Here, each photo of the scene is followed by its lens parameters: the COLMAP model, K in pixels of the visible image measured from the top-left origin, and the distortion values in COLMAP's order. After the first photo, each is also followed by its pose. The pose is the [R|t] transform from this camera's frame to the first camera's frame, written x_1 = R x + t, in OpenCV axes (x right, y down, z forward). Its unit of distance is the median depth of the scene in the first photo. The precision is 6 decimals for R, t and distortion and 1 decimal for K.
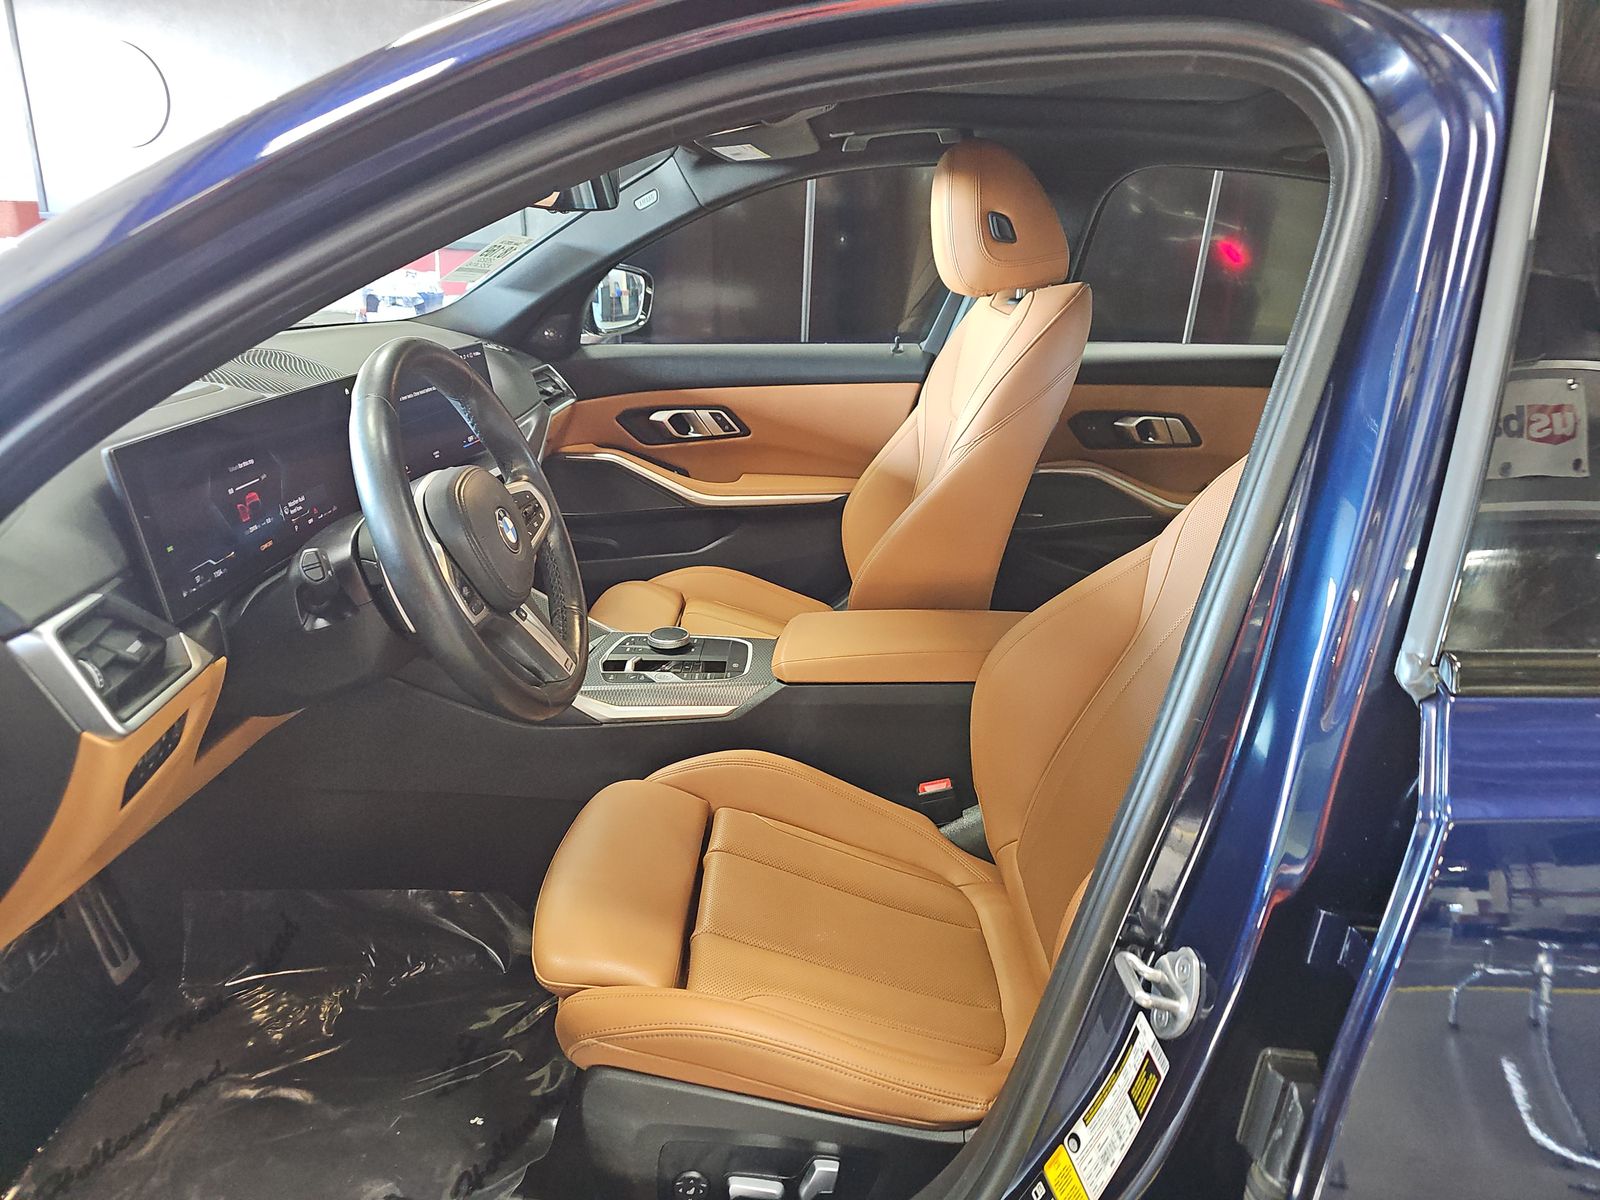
lens RADIAL K [[1078.8, 0, 800.0], [0, 1078.8, 600.0], [0, 0, 1]] dist [0.105588, -0.175445]
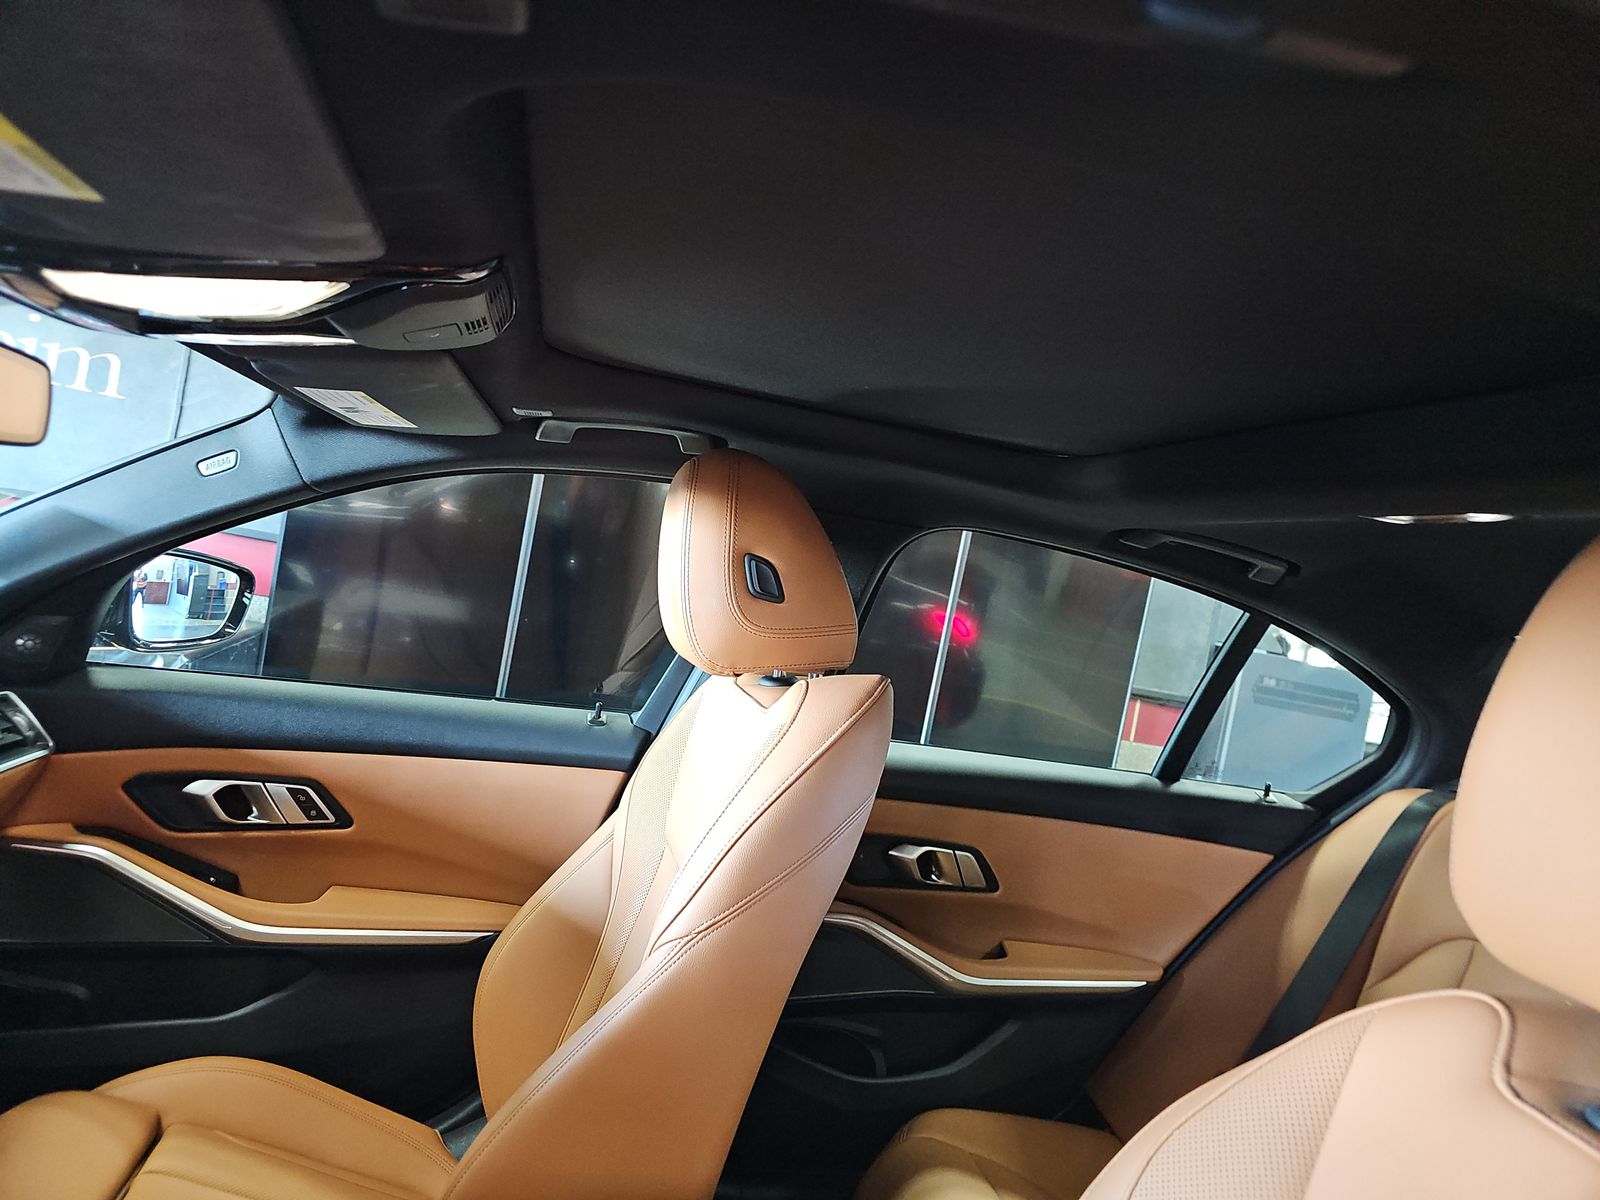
lens RADIAL K [[1078.8, 0, 800.0], [0, 1078.8, 600.0], [0, 0, 1]] dist [0.105588, -0.175445]
pose [[0.964235, 0.125180, 0.233626, 0.042975], [-0.051560, 0.953193, -0.297934, -0.104355], [-0.259986, 0.275233, 0.925556, 0.303714]]
